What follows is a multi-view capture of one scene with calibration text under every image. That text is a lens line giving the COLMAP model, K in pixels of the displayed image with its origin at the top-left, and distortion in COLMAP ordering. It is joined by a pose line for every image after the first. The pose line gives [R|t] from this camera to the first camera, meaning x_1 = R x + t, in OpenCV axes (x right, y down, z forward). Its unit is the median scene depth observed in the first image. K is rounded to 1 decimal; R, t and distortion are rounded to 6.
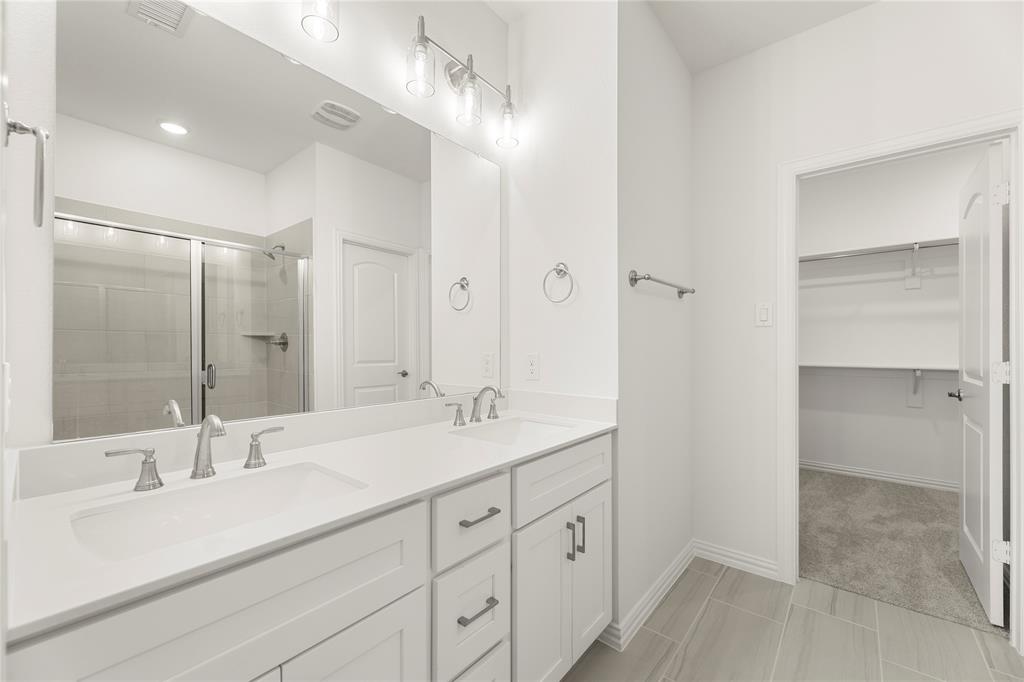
lens RADIAL K [[405.5, 0, 507.2], [0, 405.5, 343.6], [0, 0, 1]] dist [-0.001642, -0.000413]
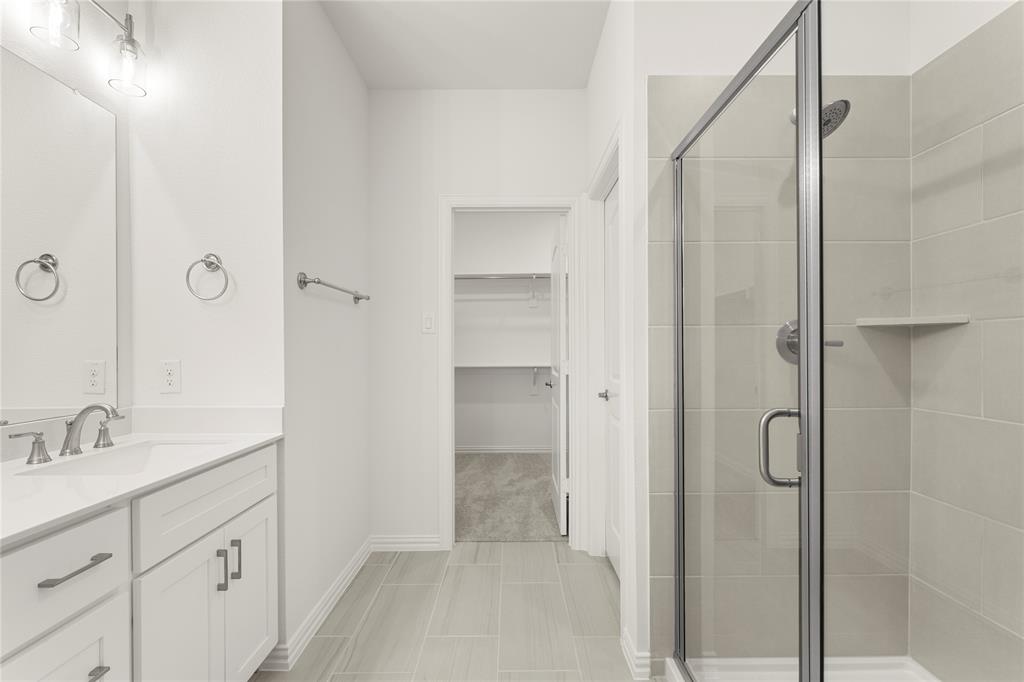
lens RADIAL K [[433.3, 0, 510.7], [0, 433.3, 350.0], [0, 0, 1]] dist [0.002404, -0.001060]
pose [[0.760301, -0.004172, 0.649557, 0.016080], [0.001590, 0.999988, 0.004562, 0.000170], [-0.649569, -0.002436, 0.760299, -0.103043]]
